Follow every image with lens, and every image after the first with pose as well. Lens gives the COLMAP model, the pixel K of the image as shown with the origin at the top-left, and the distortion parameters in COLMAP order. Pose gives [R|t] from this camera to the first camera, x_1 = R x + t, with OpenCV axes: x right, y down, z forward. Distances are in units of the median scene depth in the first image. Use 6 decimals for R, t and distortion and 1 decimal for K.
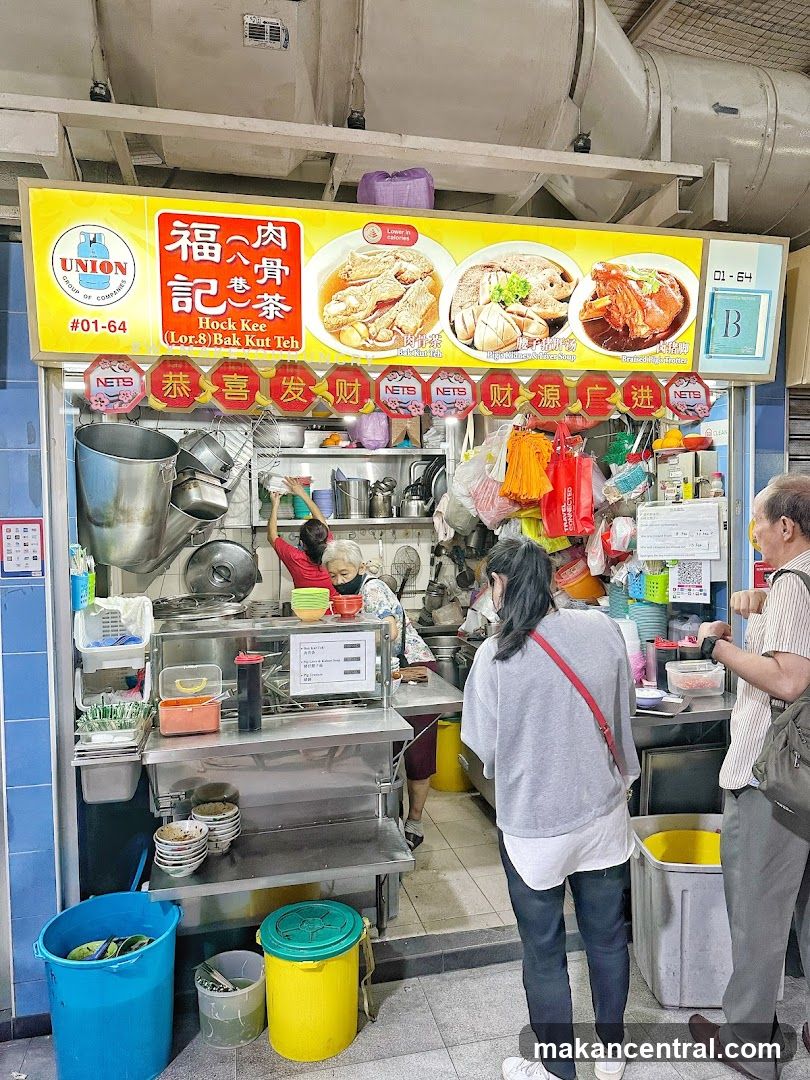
lens RADIAL K [[762.8, 0, 403.8], [0, 762.8, 551.6], [0, 0, 1]] dist [0.078440, -0.101404]
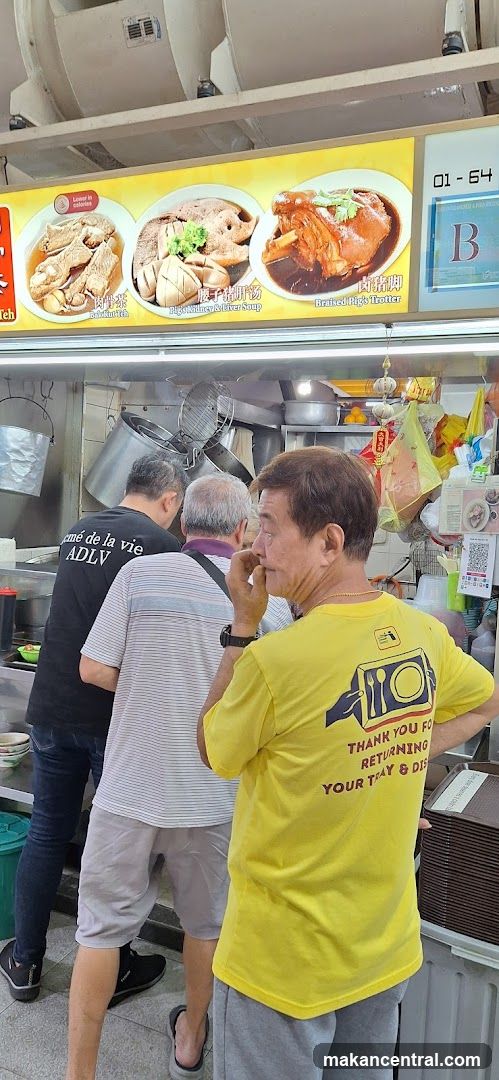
lens RADIAL K [[761.2, 0, 253.1], [0, 761.2, 546.5], [0, 0, 1]] dist [0.060332, -0.059511]
pose [[0.796057, 0.095773, -0.597596, 0.835145], [-0.095243, 0.994921, 0.032577, -0.004715], [0.597681, 0.030984, 0.801135, 0.321086]]
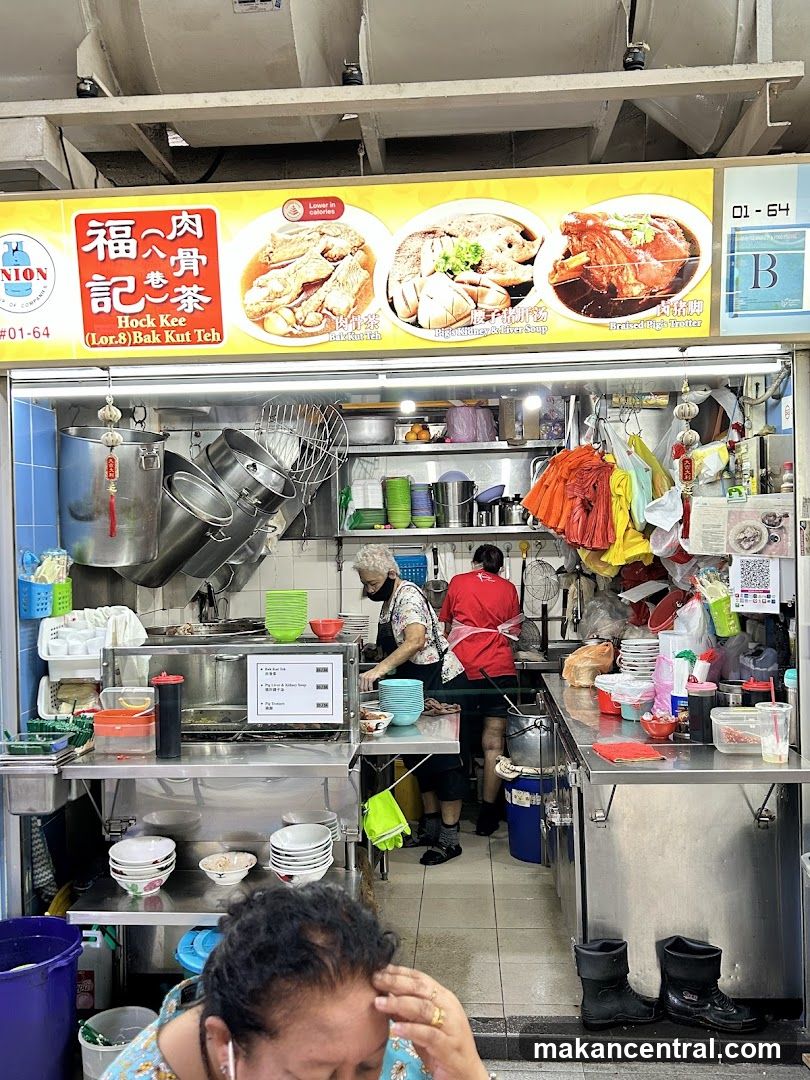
lens RADIAL K [[977.2, 0, 400.2], [0, 977.2, 549.5], [0, 0, 1]] dist [0.071149, -0.122673]
pose [[0.952548, 0.000806, -0.304387, 0.428158], [-0.008253, 0.999697, -0.023179, 0.012474], [0.304276, 0.024591, 0.952266, -0.055538]]
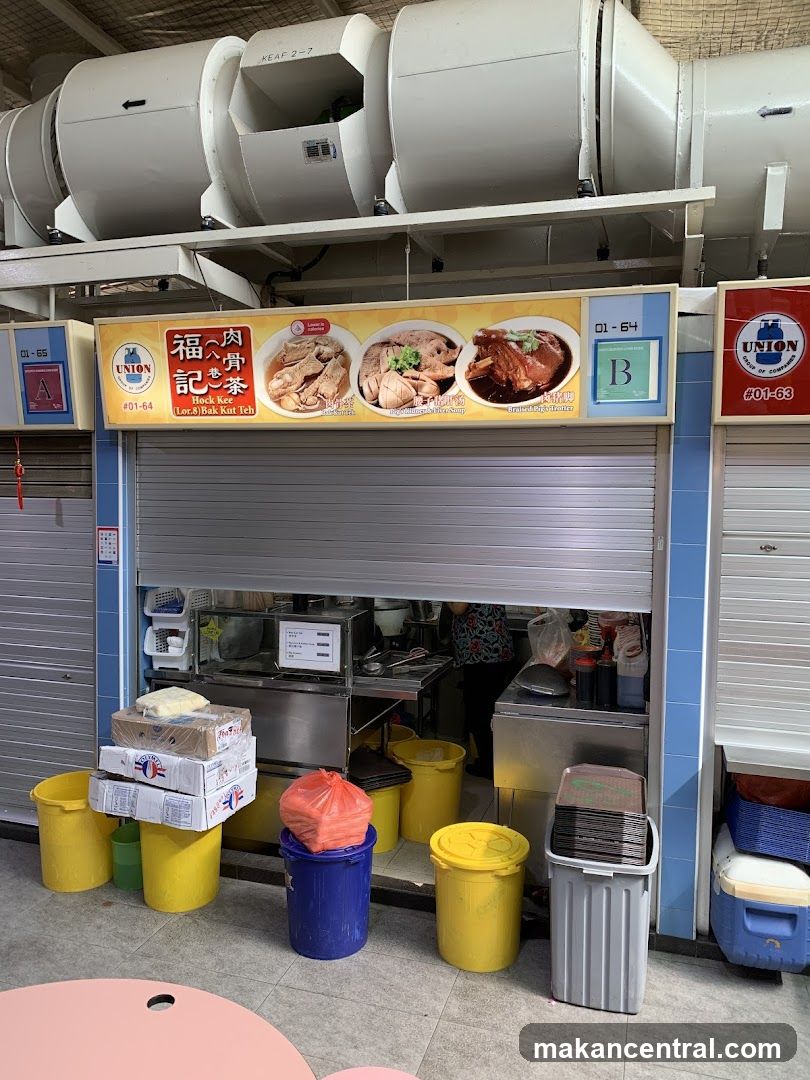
lens RADIAL K [[819.9, 0, 403.4], [0, 819.9, 542.5], [0, 0, 1]] dist [0.059949, -0.055955]
pose [[0.858495, 0.058900, -0.509428, 0.861755], [-0.051047, 0.998264, 0.029394, -0.089302], [0.510274, 0.000771, 0.860011, -0.139842]]
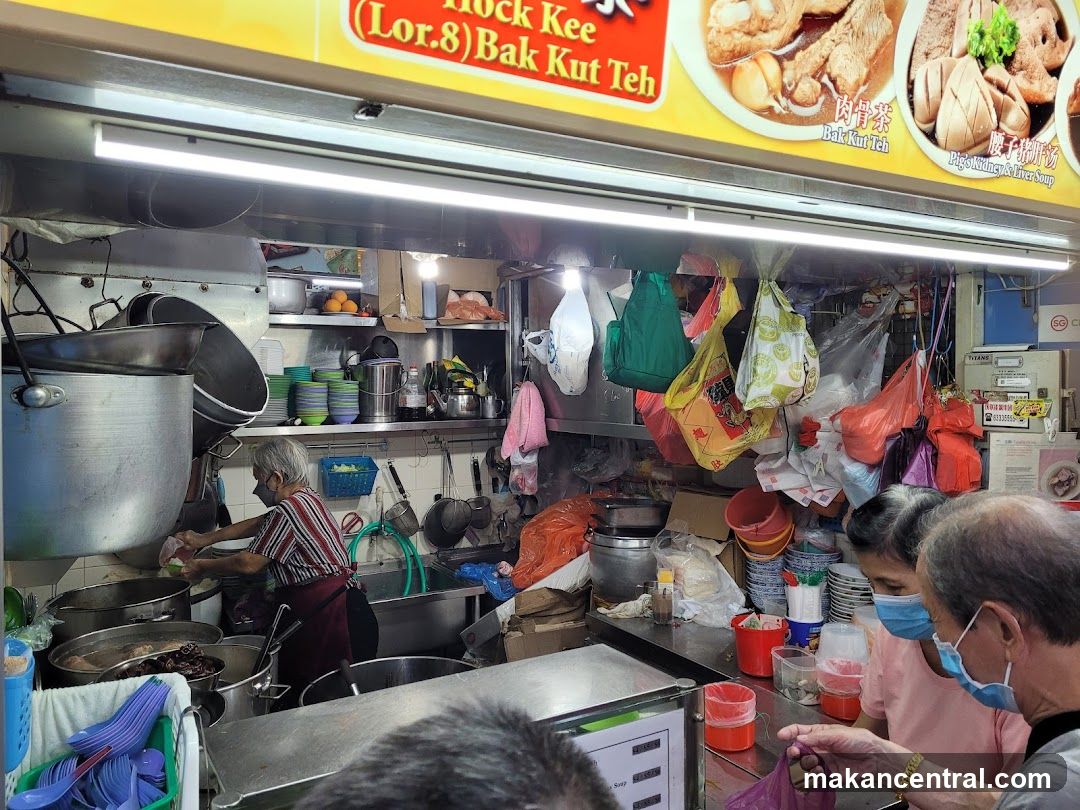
lens RADIAL K [[819.9, 0, 538.5], [0, 819.9, 394.5], [0, 0, 1]] dist [0.059949, -0.055955]
pose [[0.954024, 0.004222, 0.299702, -0.327216], [0.006729, 0.999347, -0.035497, -0.089249], [-0.299656, 0.035882, 0.953372, 0.598534]]
